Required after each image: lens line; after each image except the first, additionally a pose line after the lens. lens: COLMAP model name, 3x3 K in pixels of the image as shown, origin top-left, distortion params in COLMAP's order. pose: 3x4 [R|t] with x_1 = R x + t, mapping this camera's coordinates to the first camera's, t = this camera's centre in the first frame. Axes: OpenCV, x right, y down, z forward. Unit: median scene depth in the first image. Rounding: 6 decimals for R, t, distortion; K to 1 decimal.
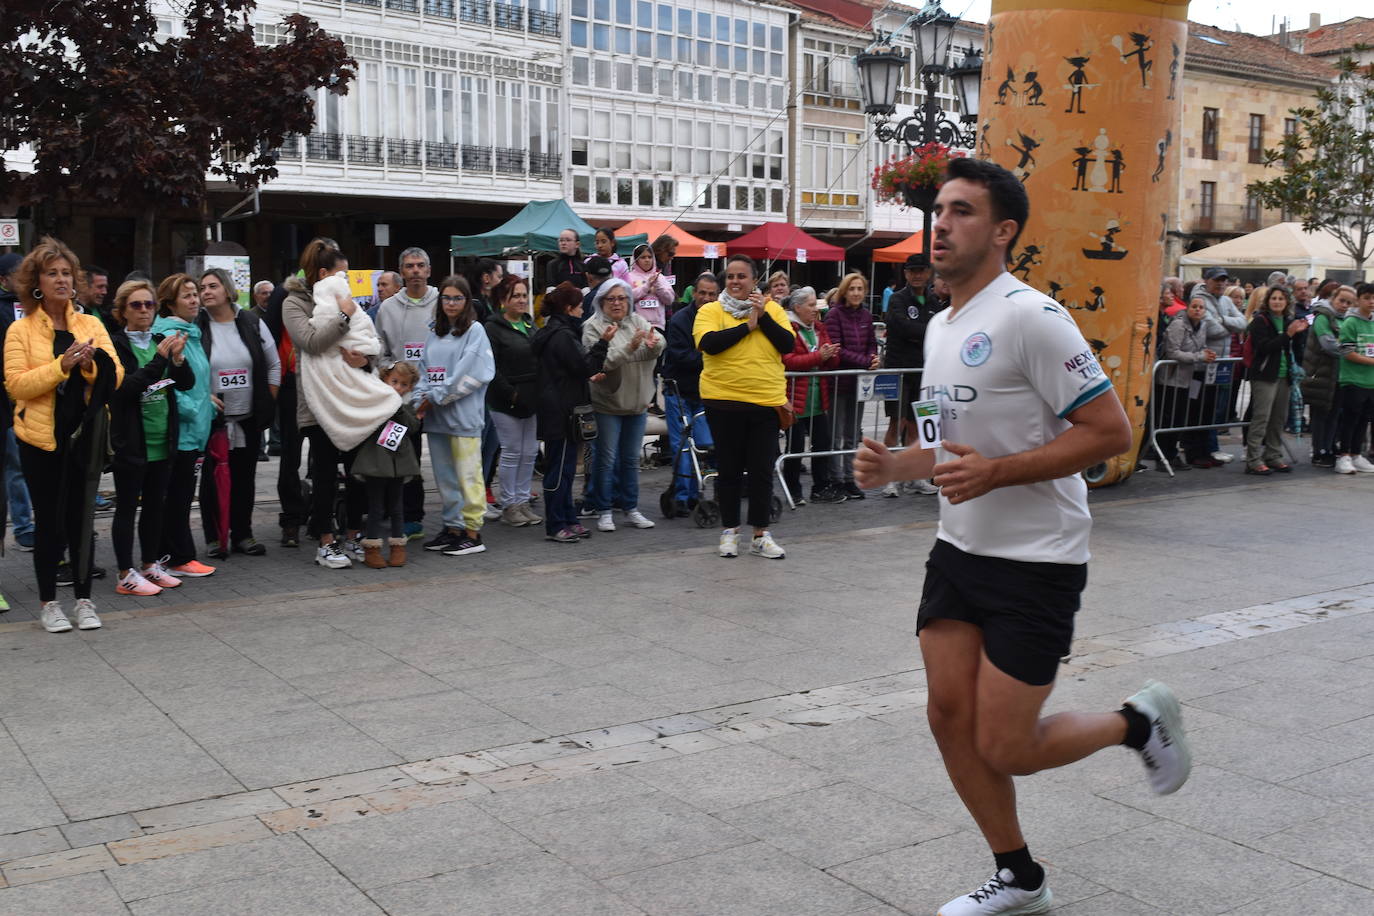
lens RADIAL K [[1492.4, 0, 694.2], [0, 1492.4, 449.3], [0, 0, 1]] dist [-0.068848, 0.026867]
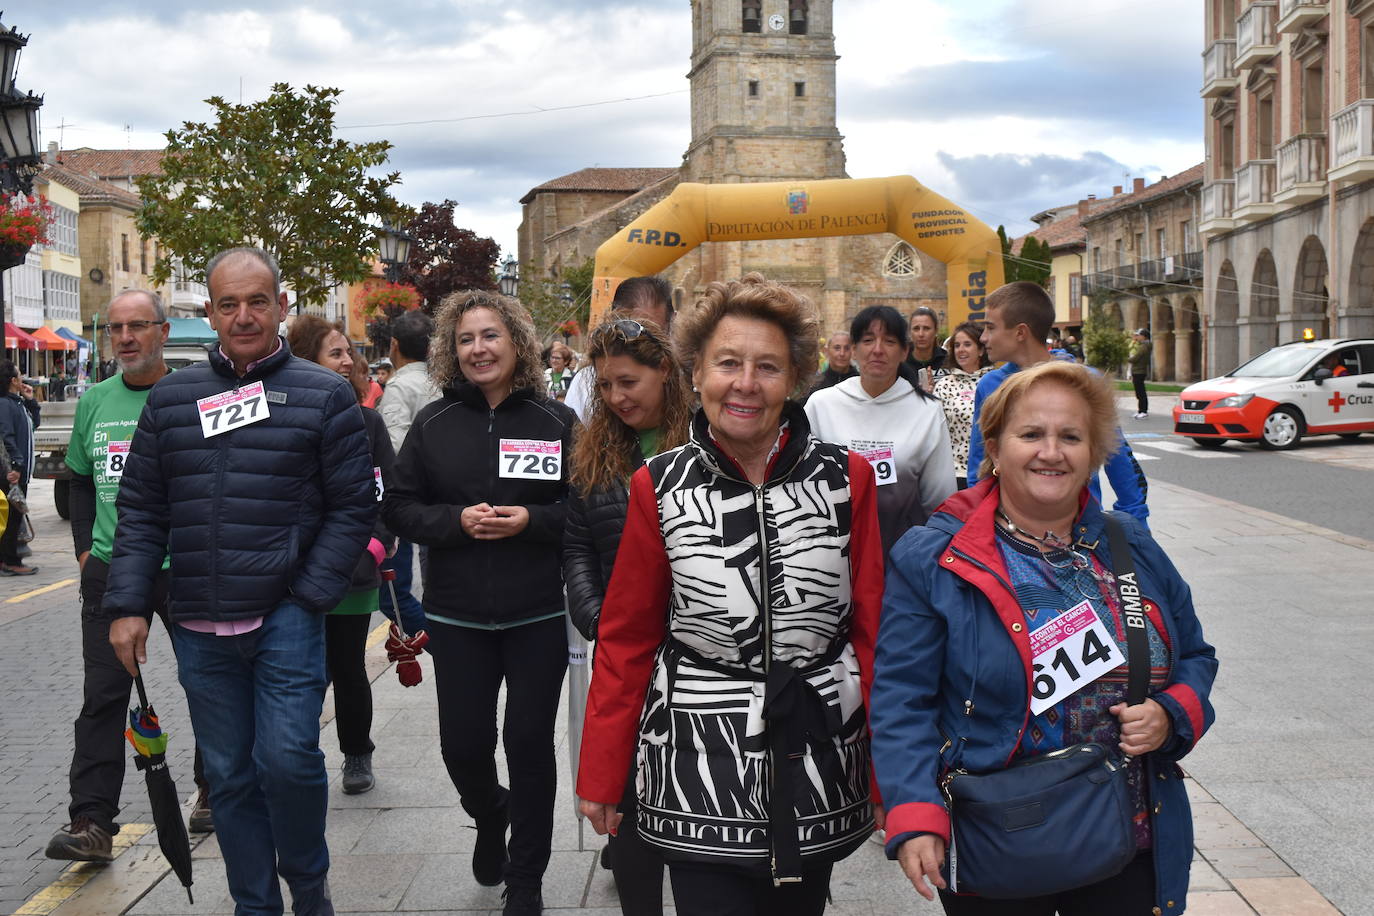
lens RADIAL K [[1594.8, 0, 687.5], [0, 1594.8, 457.6], [0, 0, 1]] dist [-0.064912, 0.043198]
pose [[0.574577, -0.063285, 0.816000, -0.885012], [0.106061, 0.994357, 0.002436, 0.042294], [-0.811549, 0.085146, 0.578047, -0.402710]]
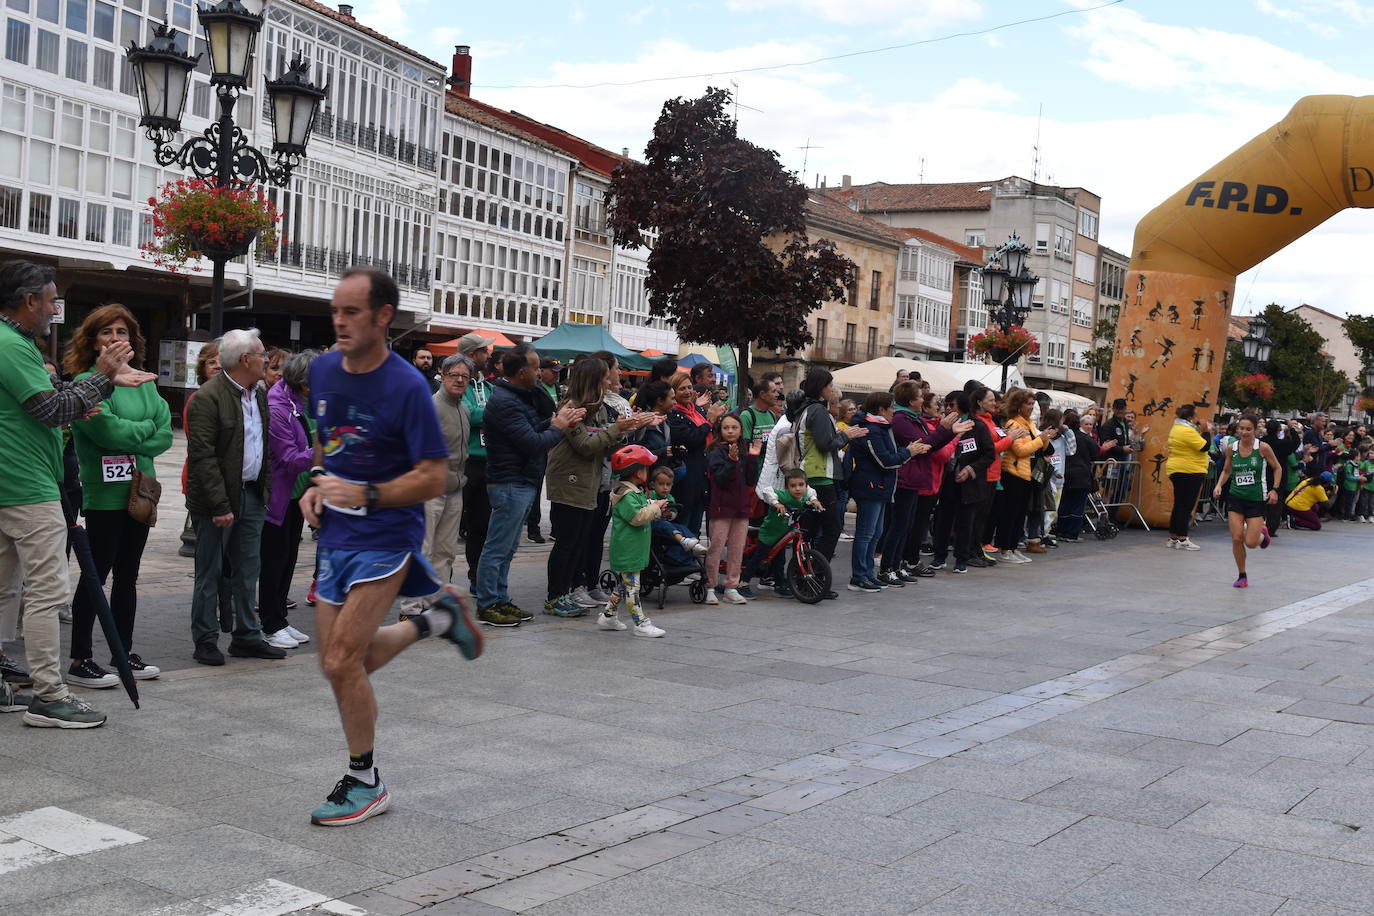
lens RADIAL K [[1521.1, 0, 692.0], [0, 1521.1, 452.3], [0, 0, 1]] dist [-0.062682, 0.012256]
pose [[0.928445, 0.038609, 0.369458, -0.326904], [-0.014434, 0.997582, -0.067977, 0.021709], [-0.371189, 0.057780, 0.926758, -0.168428]]
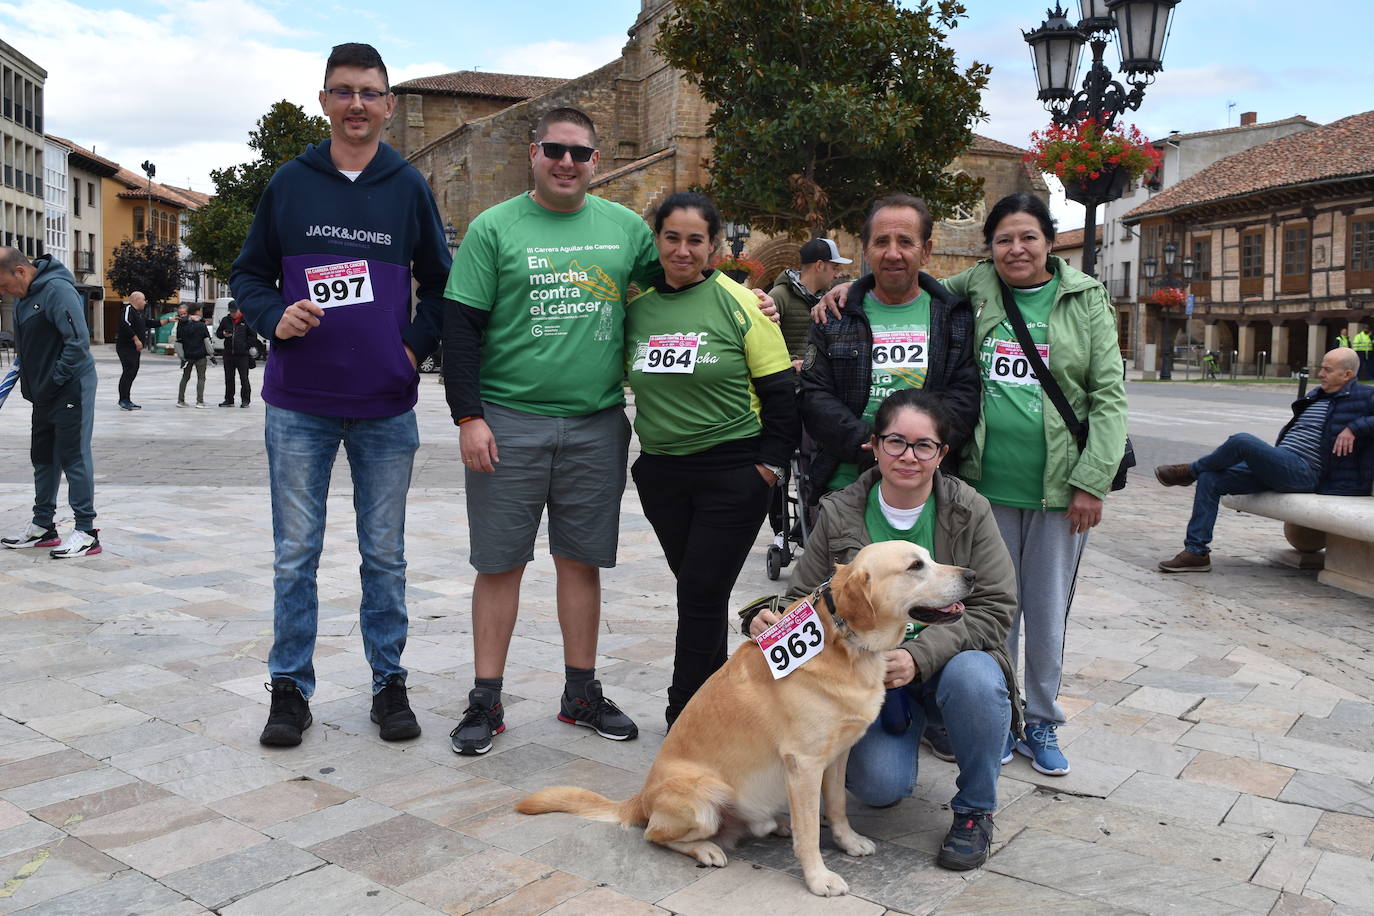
lens RADIAL K [[1256.1, 0, 688.0], [0, 1256.1, 456.1], [0, 0, 1]] dist [-0.082230, 0.015009]
pose [[0.429698, -0.079216, 0.899491, 0.507437], [0.083636, 0.995354, 0.047704, -0.083048], [-0.899091, 0.054731, 0.434326, 0.877700]]
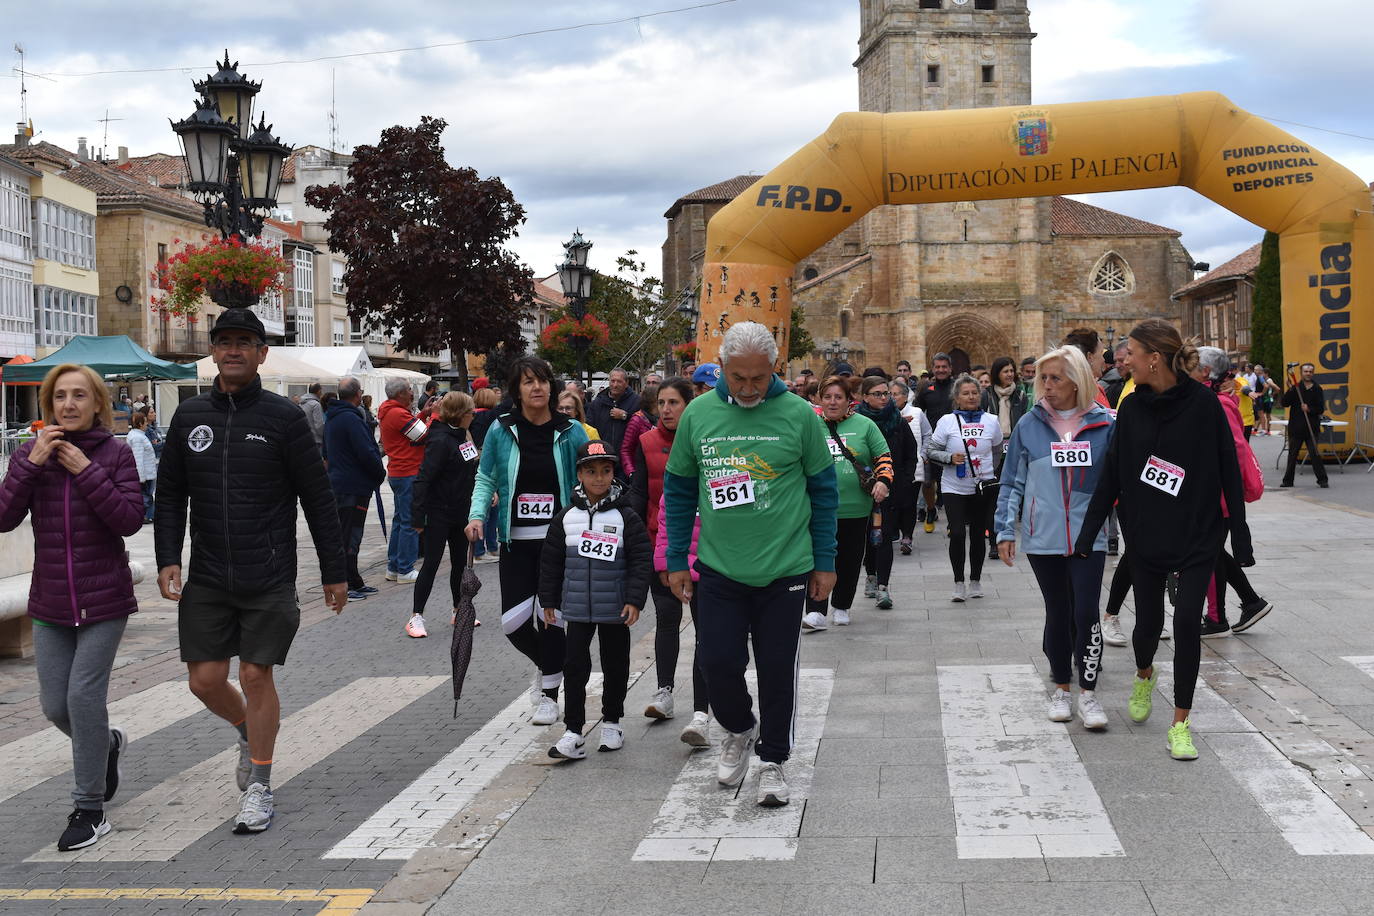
lens RADIAL K [[1658.3, 0, 690.8], [0, 1658.3, 454.7], [0, 0, 1]] dist [-0.055058, 0.017623]
pose [[0.653185, -0.044522, 0.755889, -0.537197], [0.105777, 0.993847, -0.032867, 0.017659], [-0.749774, 0.101424, 0.653875, -0.161448]]
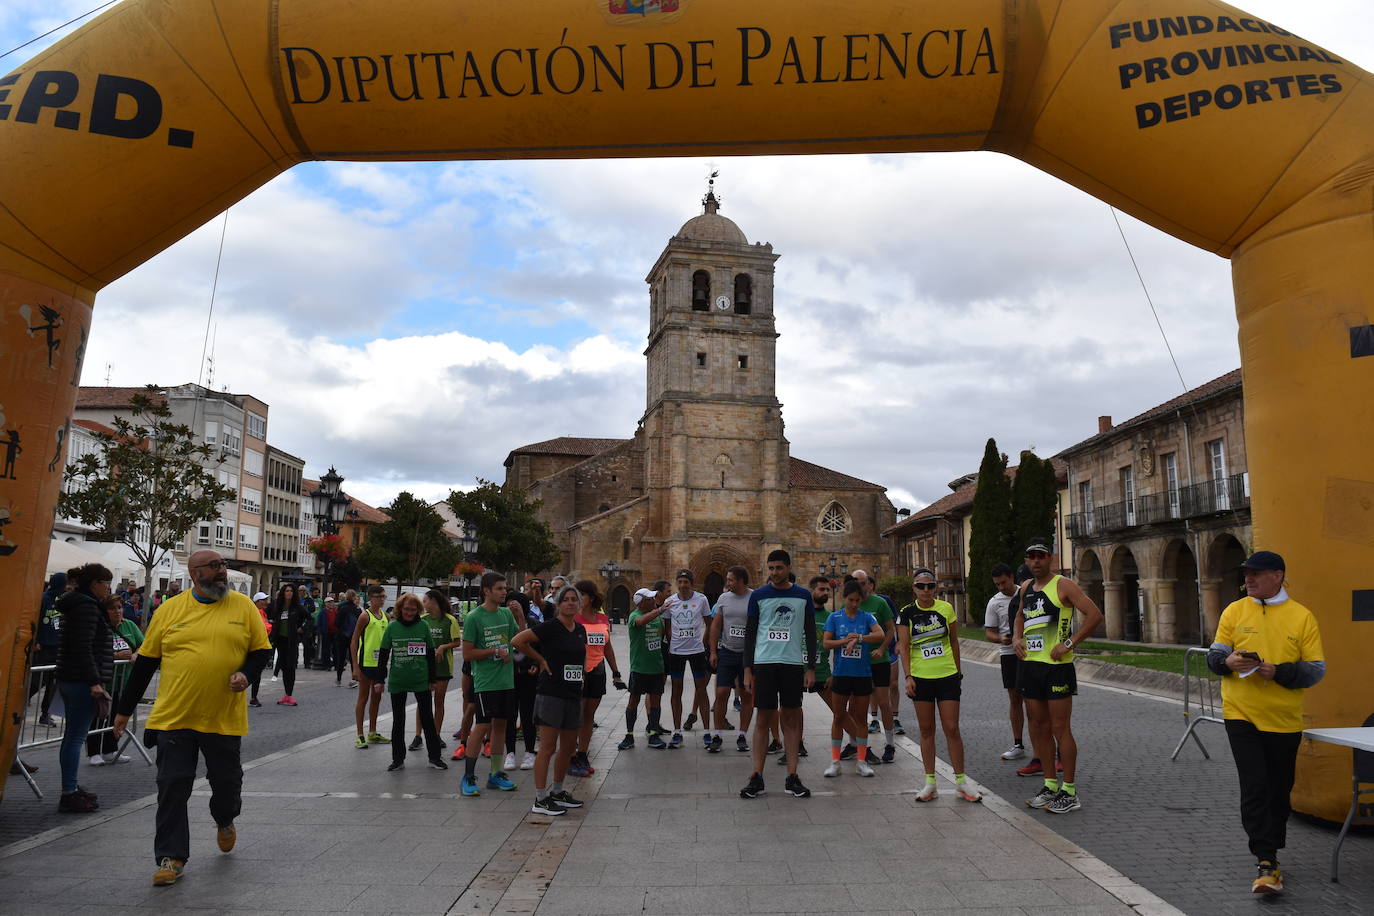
lens RADIAL K [[1080.9, 0, 685.7], [0, 1080.9, 451.3], [0, 0, 1]] dist [-0.095748, 0.021751]
pose [[0.563012, 0.117626, 0.818035, 0.001666], [0.081905, 0.977005, -0.196855, -0.011214], [-0.822380, 0.177833, 0.540432, 0.106493]]
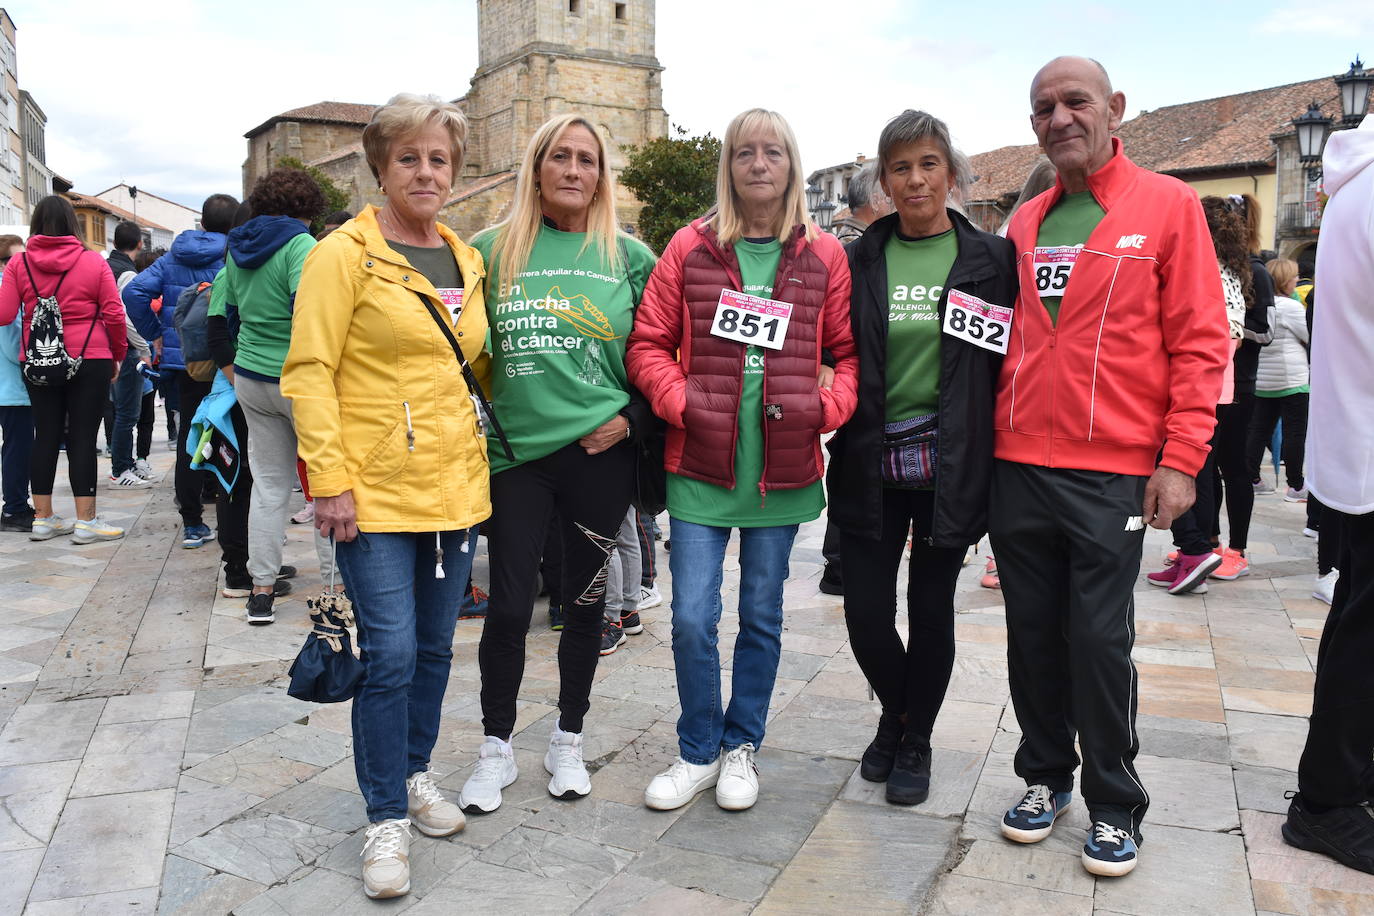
lens RADIAL K [[1142.2, 0, 691.0], [0, 1142.2, 447.7], [0, 0, 1]] dist [-0.090624, 0.023282]
pose [[0.231886, -0.119984, 0.965315, -0.042371], [0.109363, 0.989288, 0.096693, -0.073875], [-0.966576, 0.083148, 0.242524, 0.803086]]
